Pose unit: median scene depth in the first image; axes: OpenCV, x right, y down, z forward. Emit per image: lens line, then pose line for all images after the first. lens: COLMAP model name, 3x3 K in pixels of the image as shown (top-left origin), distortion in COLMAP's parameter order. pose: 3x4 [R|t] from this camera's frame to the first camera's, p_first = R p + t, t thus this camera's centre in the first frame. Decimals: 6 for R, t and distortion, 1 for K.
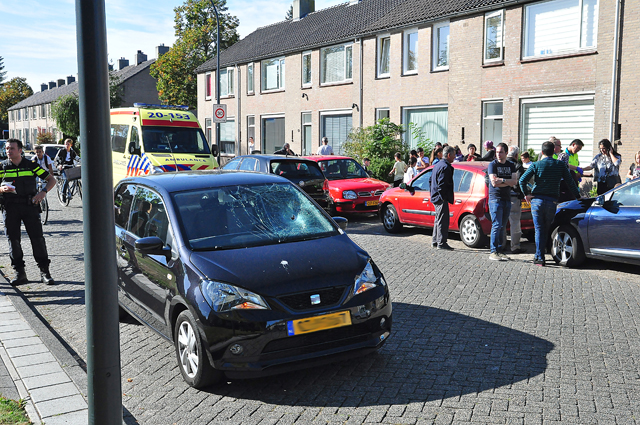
lens RADIAL K [[751.8, 0, 321.7], [0, 751.8, 211.7], [0, 0, 1]] dist [-0.004466, 0.202349]
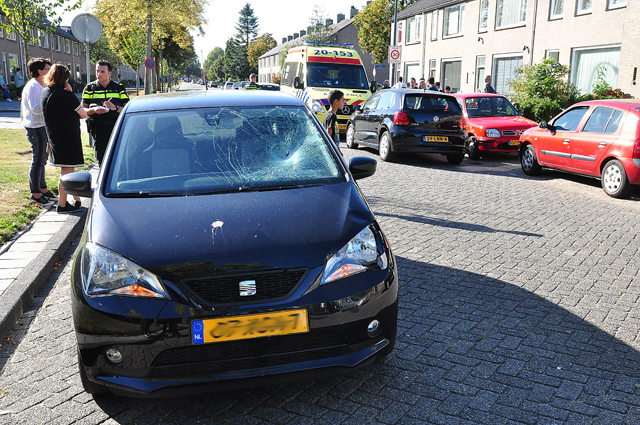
lens RADIAL K [[640.6, 0, 323.7], [0, 640.6, 211.8], [0, 0, 1]] dist [-0.048118, 0.177450]
pose [[0.962480, 0.068291, -0.262619, 0.043253], [-0.040951, 0.993284, 0.108211, -0.001429], [0.268245, -0.093396, 0.958813, 0.118628]]
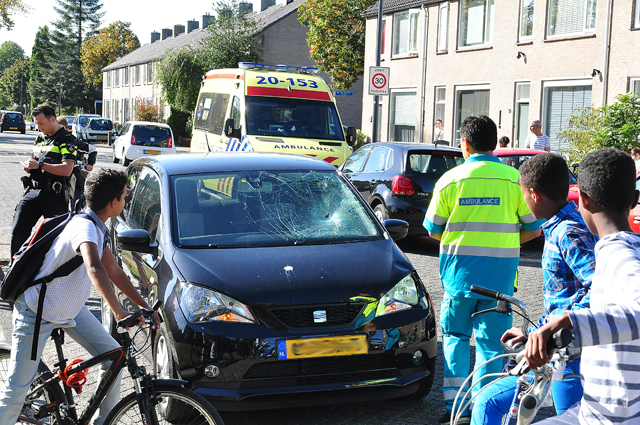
lens RADIAL K [[1202.5, 0, 320.0], [0, 1202.5, 212.5], [0, 0, 1]] dist [0.148140, 0.011041]
pose [[0.978402, 0.045022, -0.201749, 0.054704], [-0.049641, 0.998607, -0.017894, 0.007388], [0.200663, 0.027522, 0.979274, -0.049851]]
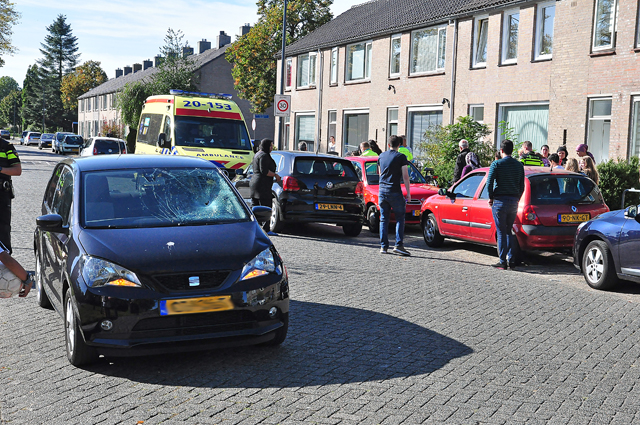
lens RADIAL K [[920.2, 0, 320.0], [0, 920.2, 212.5], [0, 0, 1]] dist [-0.002468, 0.613123]
pose [[0.991694, 0.041819, -0.121629, 0.068609], [-0.044156, 0.998887, -0.016578, 0.009151], [0.120800, 0.021811, 0.992437, -0.040488]]
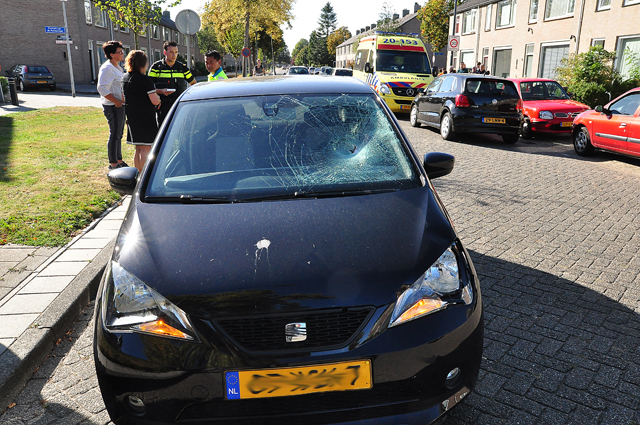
lens RADIAL K [[527.4, 0, 320.0], [0, 527.4, 212.5], [0, 0, 1]] dist [-0.106309, 0.129065]
pose [[0.919867, 0.114889, -0.375026, 0.028993], [-0.047793, 0.981846, 0.183561, -0.005494], [0.389307, -0.150928, 0.908659, 0.163088]]
